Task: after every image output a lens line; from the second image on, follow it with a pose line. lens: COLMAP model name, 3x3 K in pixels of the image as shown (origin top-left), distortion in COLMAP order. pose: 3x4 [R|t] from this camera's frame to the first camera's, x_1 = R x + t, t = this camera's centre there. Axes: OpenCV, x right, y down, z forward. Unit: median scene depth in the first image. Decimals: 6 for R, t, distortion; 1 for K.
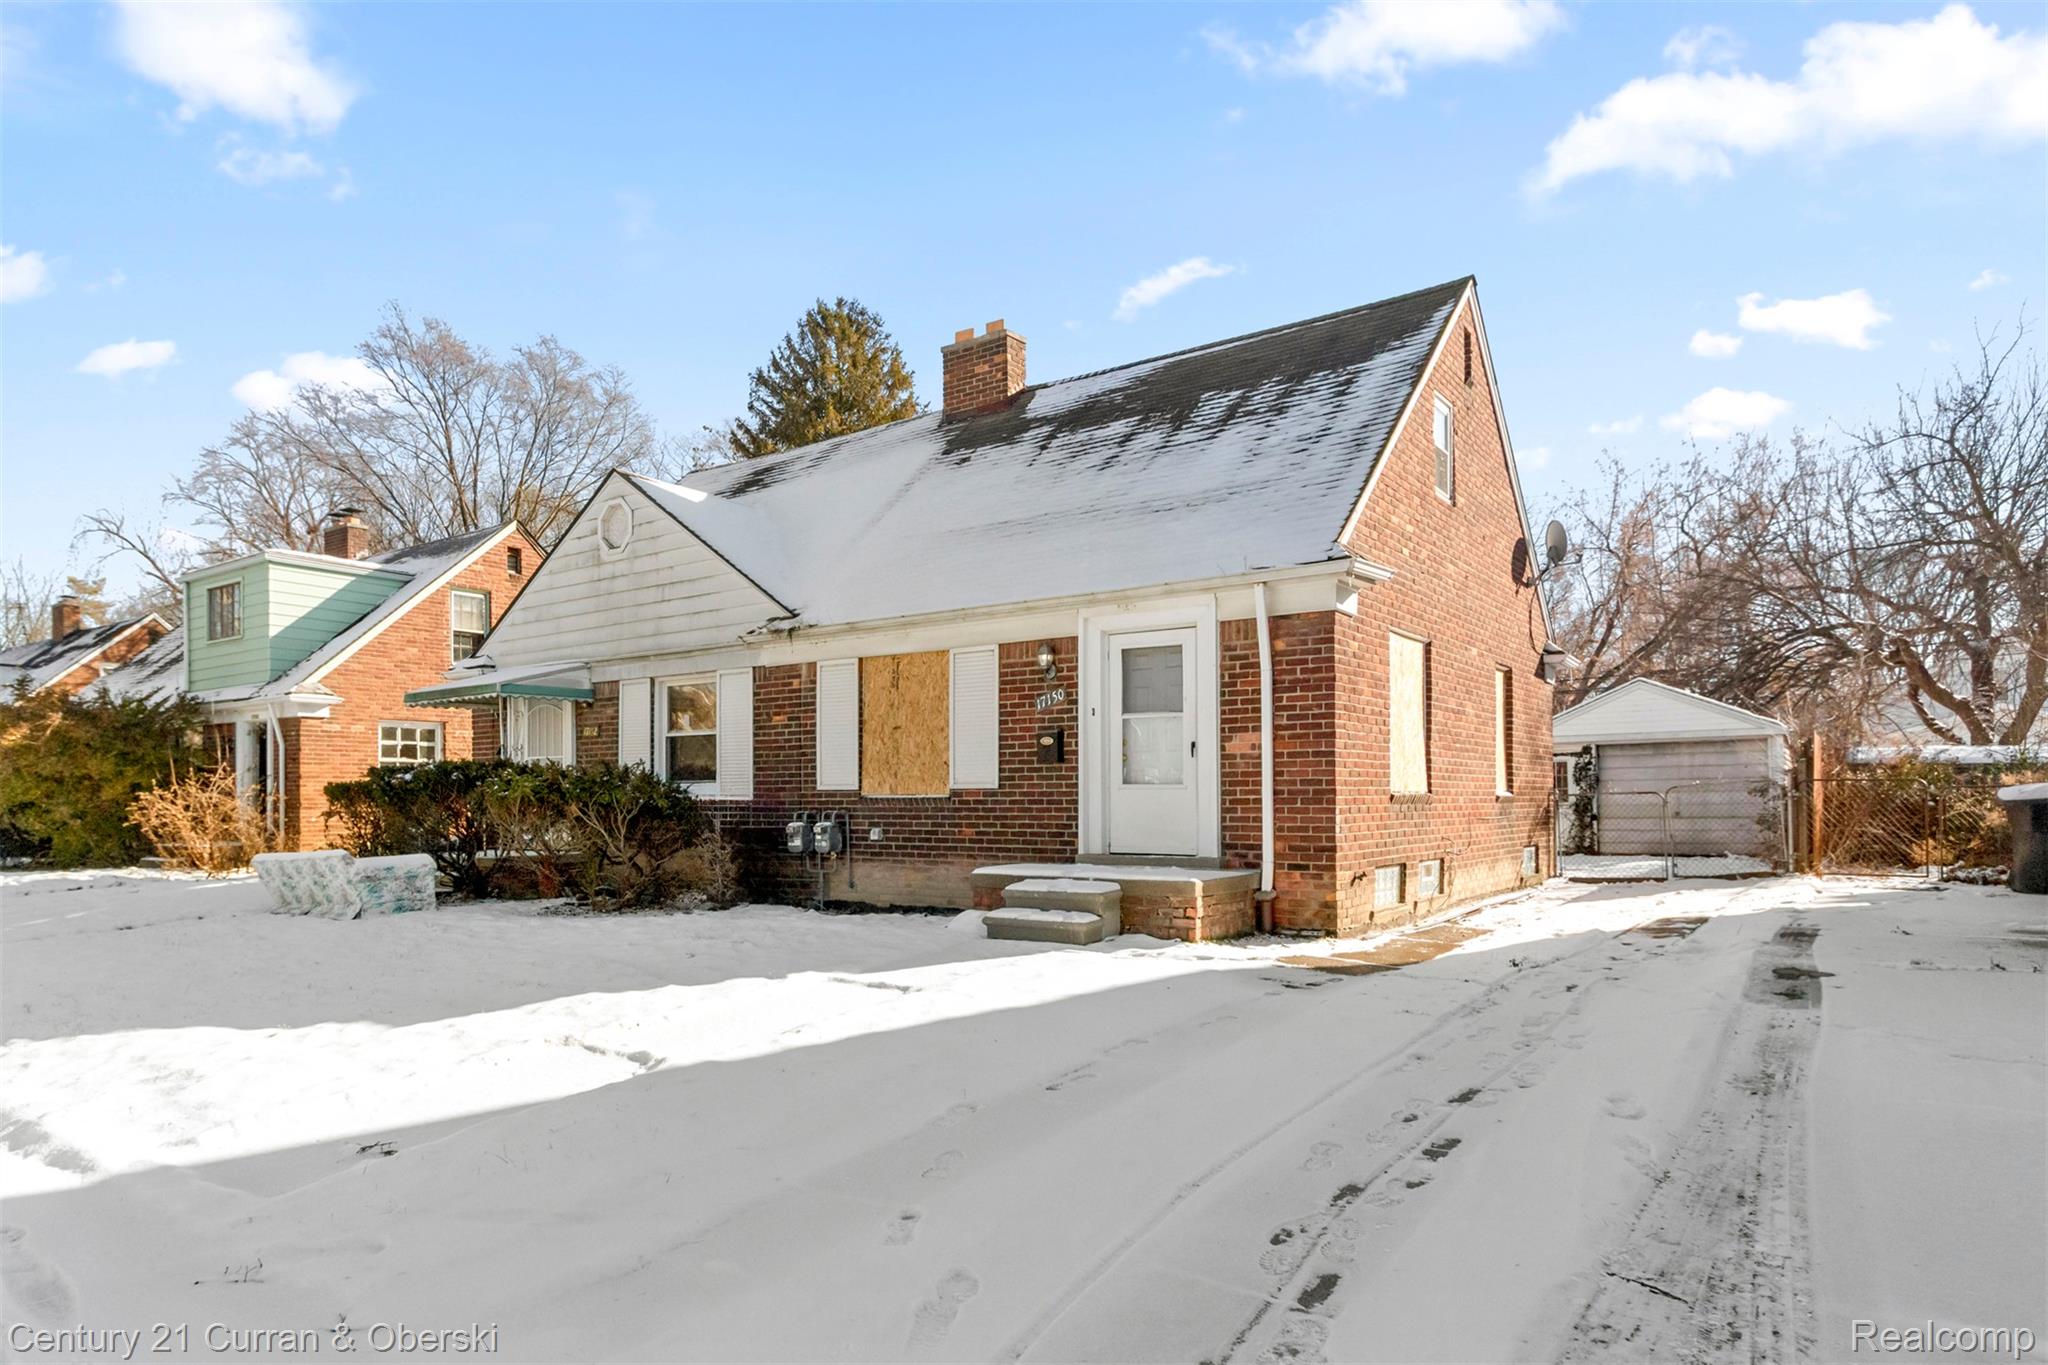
lens RADIAL K [[1185.0, 0, 991.1], [0, 1185.0, 706.5], [0, 0, 1]] dist [0.004070, -0.003082]
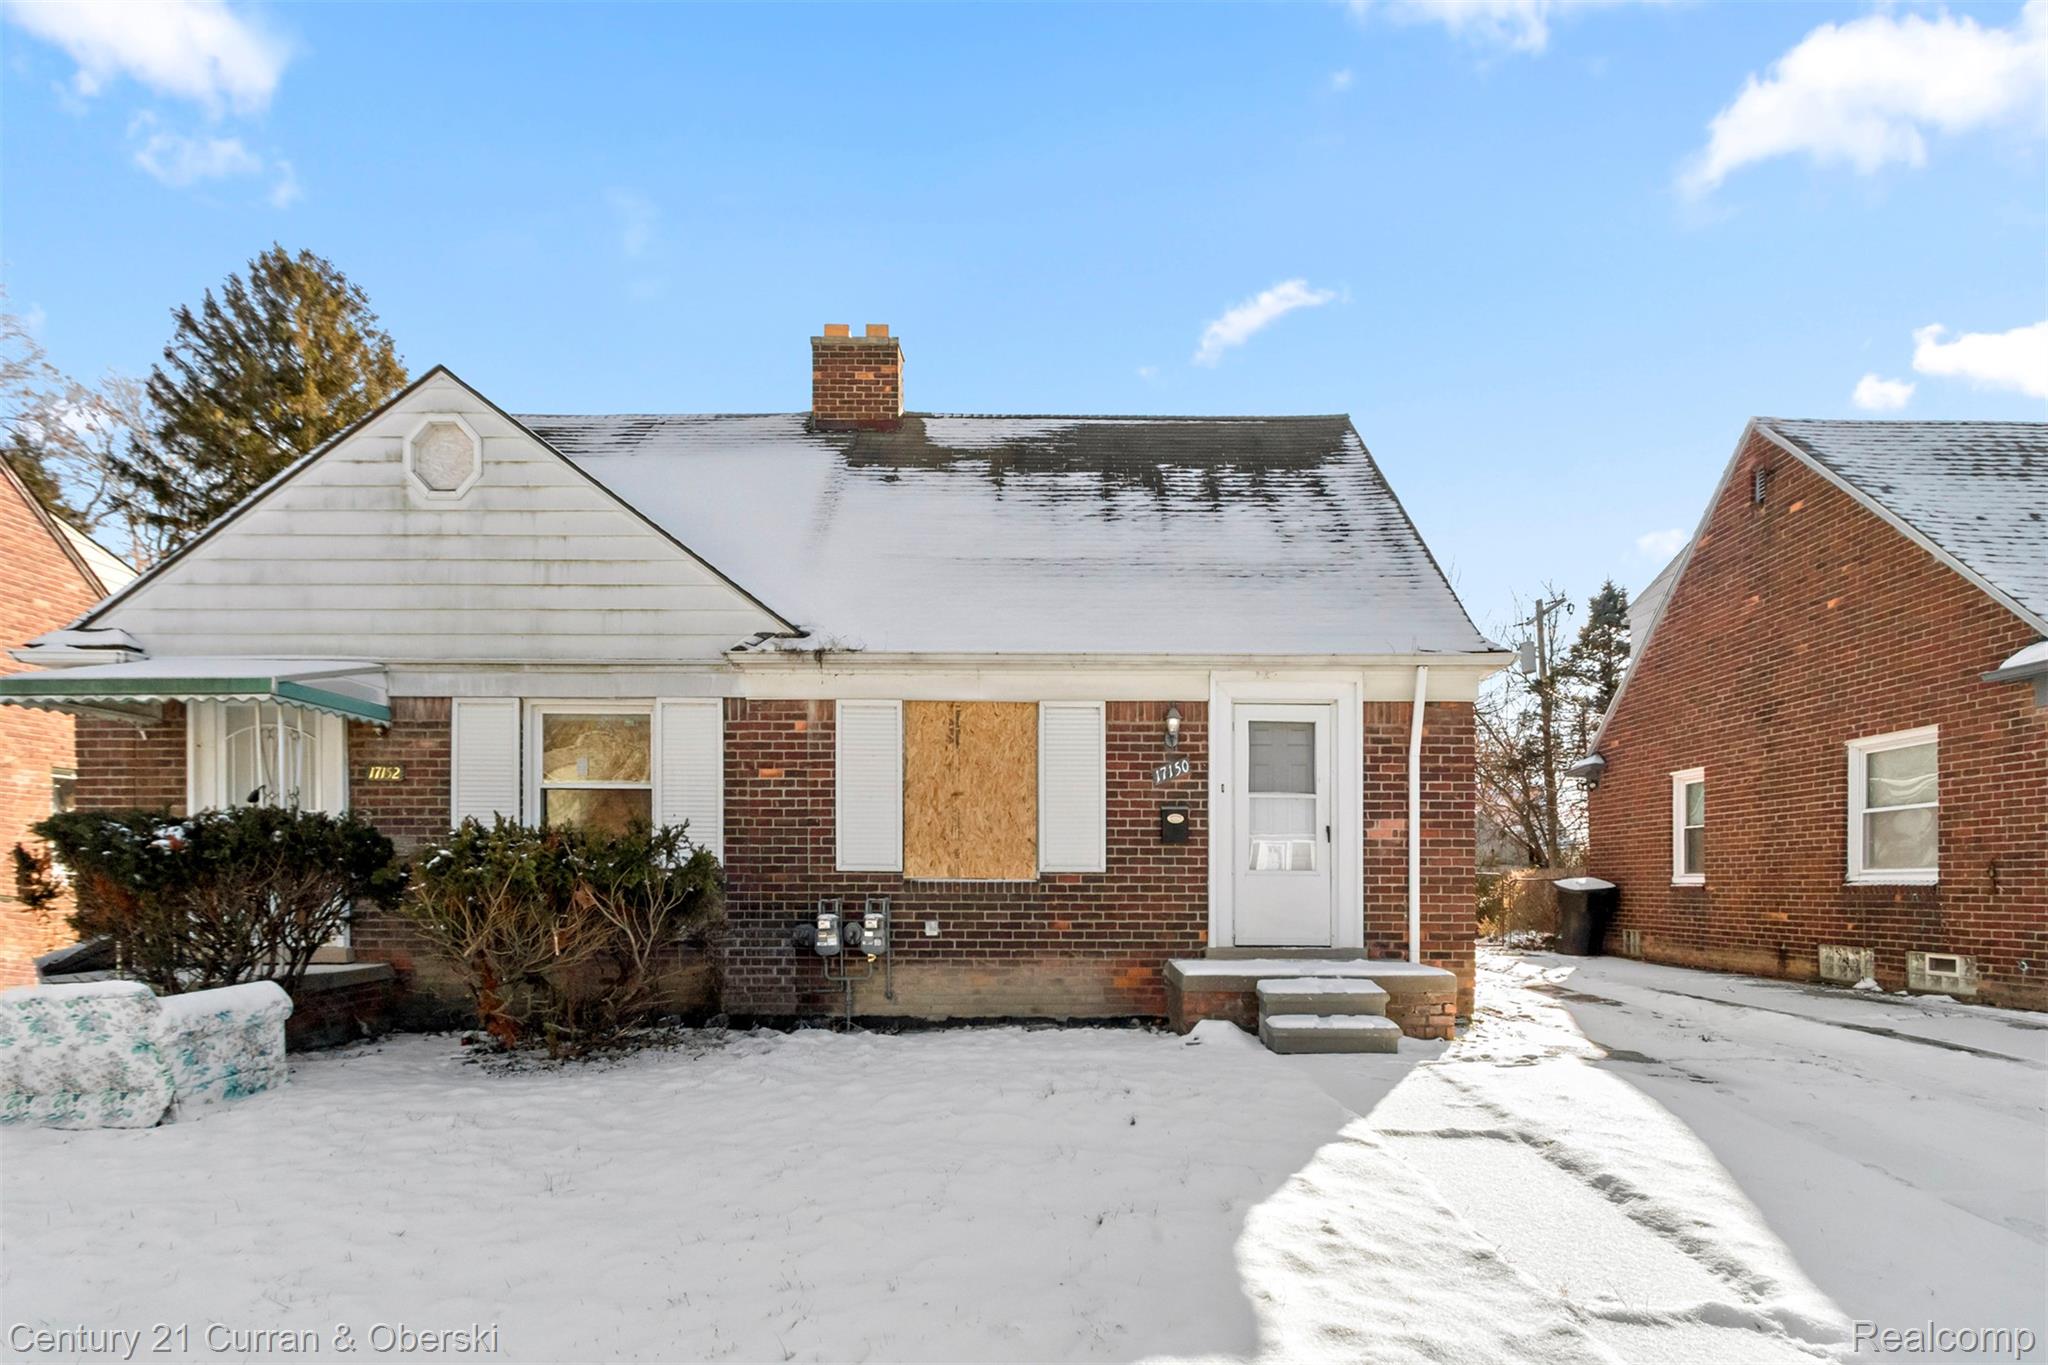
lens RADIAL K [[1069.6, 0, 1023.4], [0, 1069.6, 831.5], [0, 0, 1]] dist [0.000887, -0.000069]
pose [[0.810656, 0.035184, 0.584464, -0.451905], [-0.052500, 0.998540, 0.012707, 0.031015], [-0.583164, -0.040985, 0.811320, 0.387744]]
